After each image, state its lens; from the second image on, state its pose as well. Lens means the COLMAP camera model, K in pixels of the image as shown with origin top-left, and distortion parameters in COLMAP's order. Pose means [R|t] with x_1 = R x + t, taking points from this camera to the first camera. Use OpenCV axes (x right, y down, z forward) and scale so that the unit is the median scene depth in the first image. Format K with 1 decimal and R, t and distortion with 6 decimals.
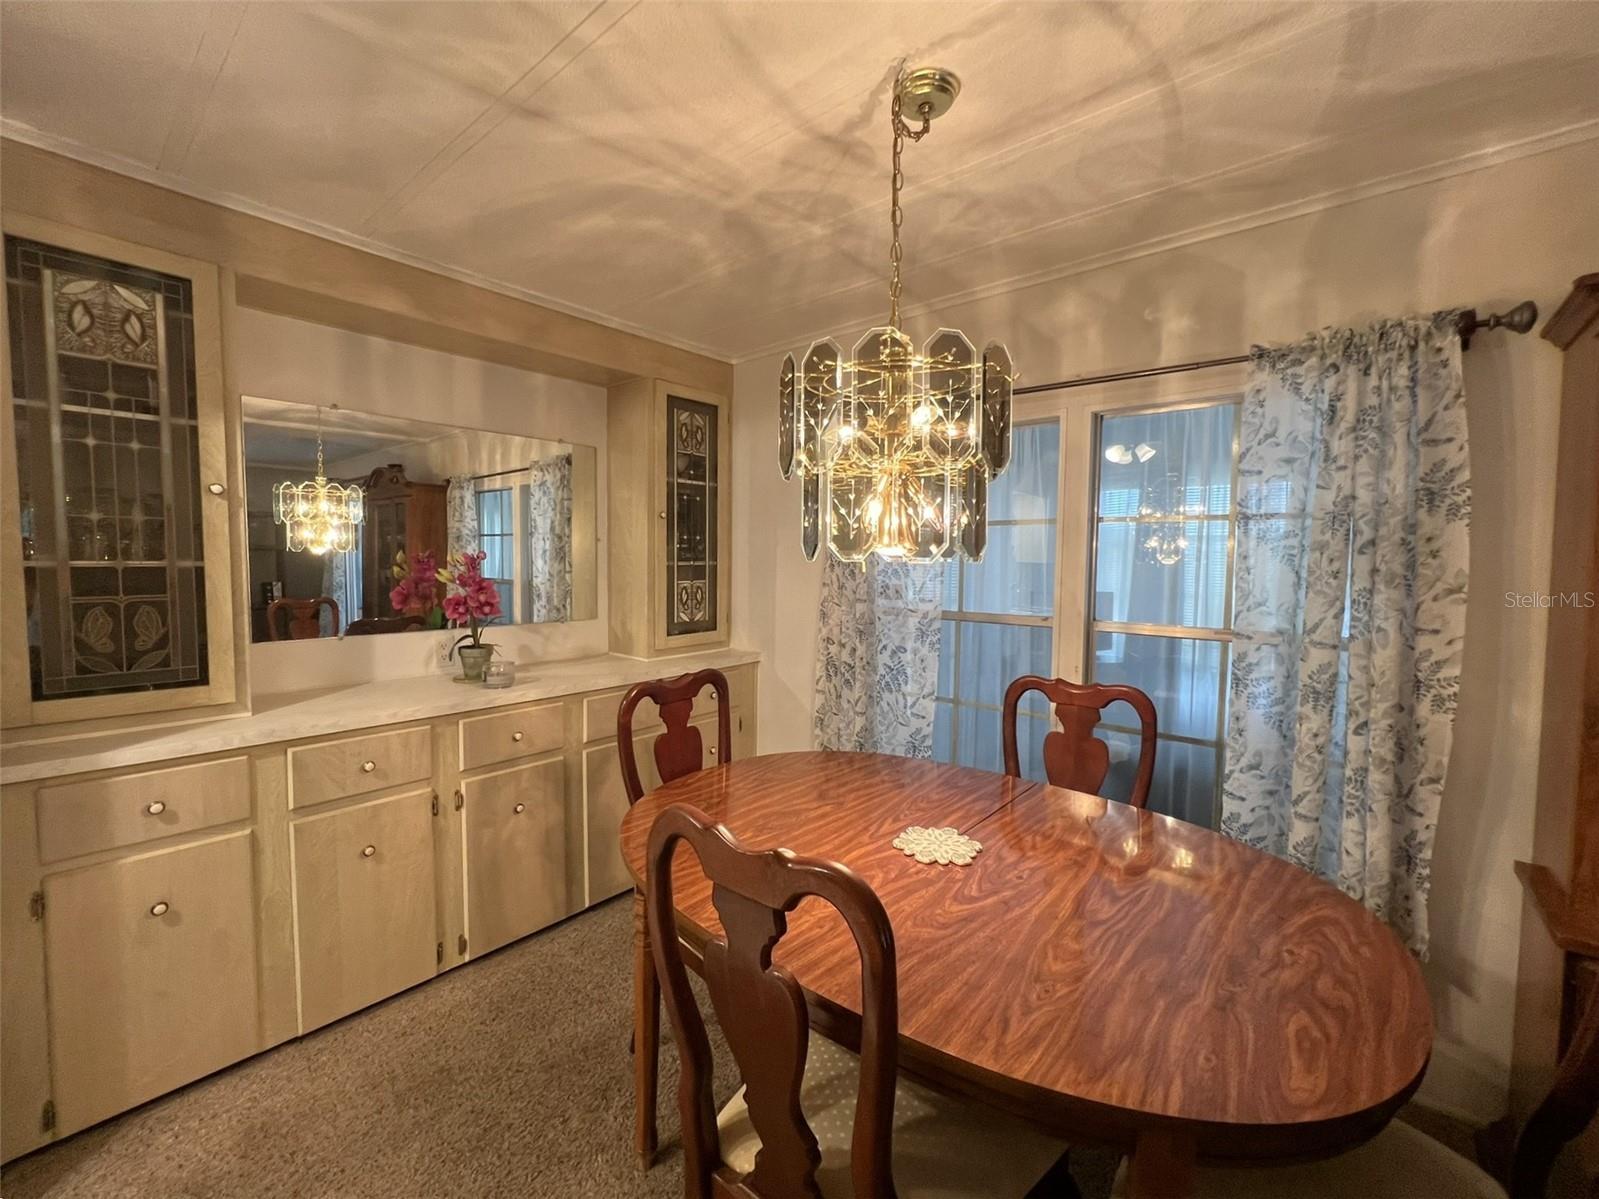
lens RADIAL K [[658.2, 0, 794.8], [0, 658.2, 595.9], [0, 0, 1]] dist [-0.005361, 0.000724]
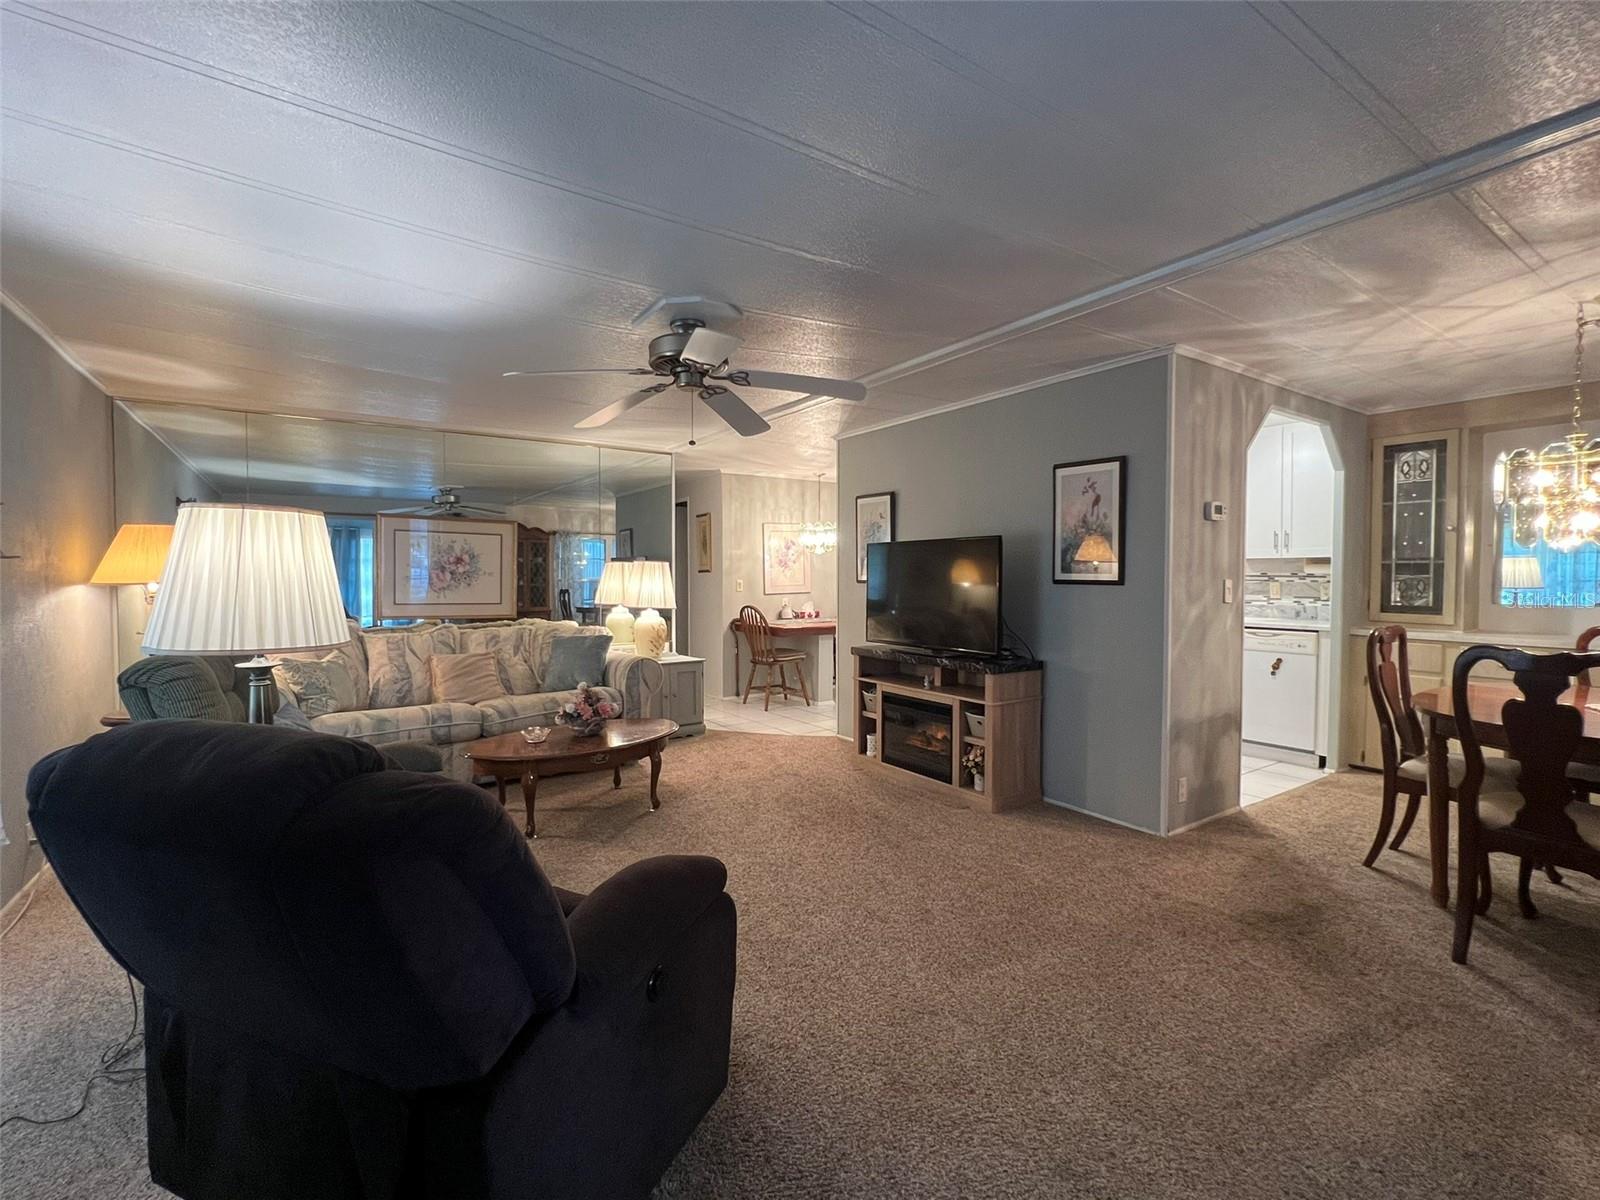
lens RADIAL K [[717.4, 0, 793.0], [0, 717.4, 596.3], [0, 0, 1]] dist [-0.002753, -0.000458]
pose [[-0.274051, 0.018440, -0.961538, 2.104885], [-0.058843, 0.997621, 0.035903, 0.114652], [0.959913, 0.066419, -0.272314, -0.483208]]
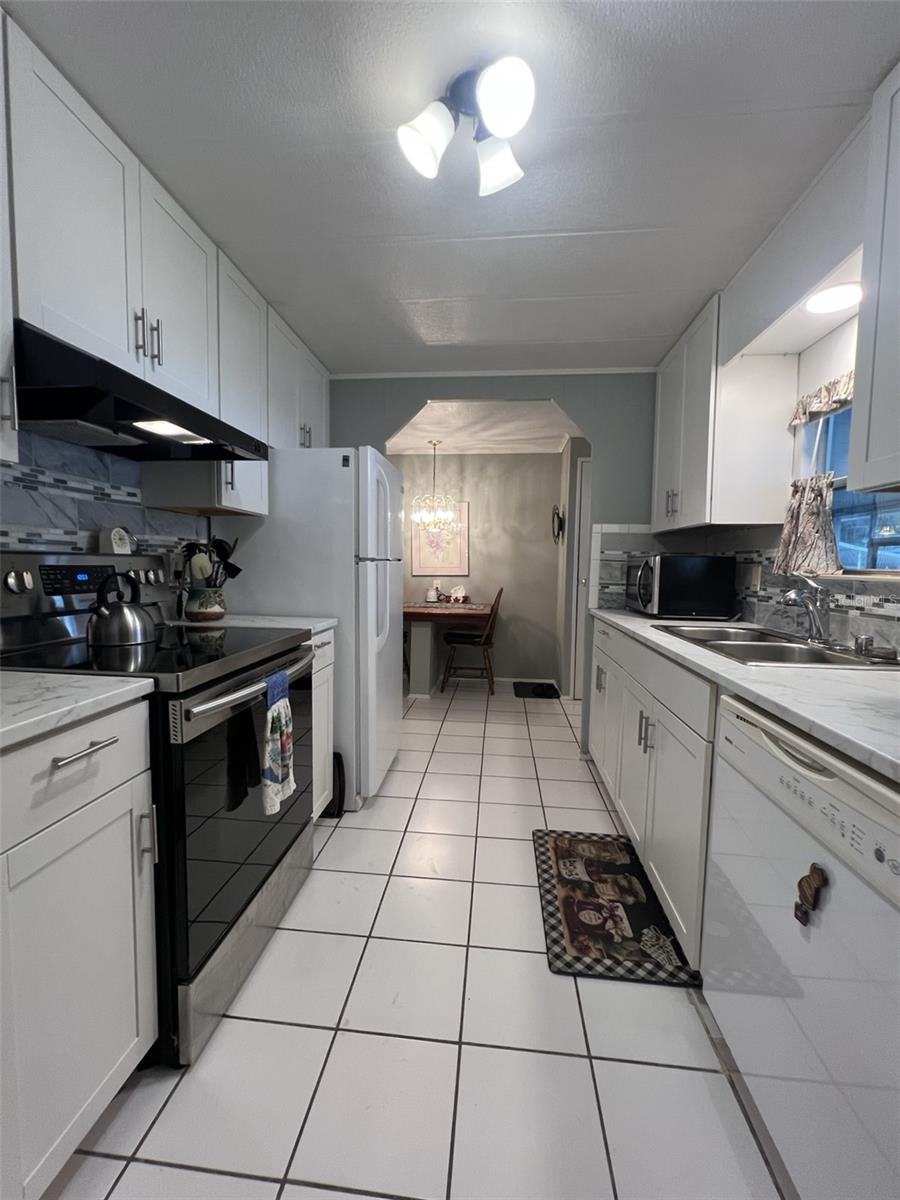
lens RADIAL K [[491.4, 0, 446.4], [0, 491.4, 603.1], [0, 0, 1]] dist [-0.001664, -0.000013]
pose [[-0.825941, 0.018904, -0.563439, -0.505371], [-0.060139, 0.990780, 0.121399, 0.063032], [0.560539, 0.134154, -0.817189, 0.718808]]
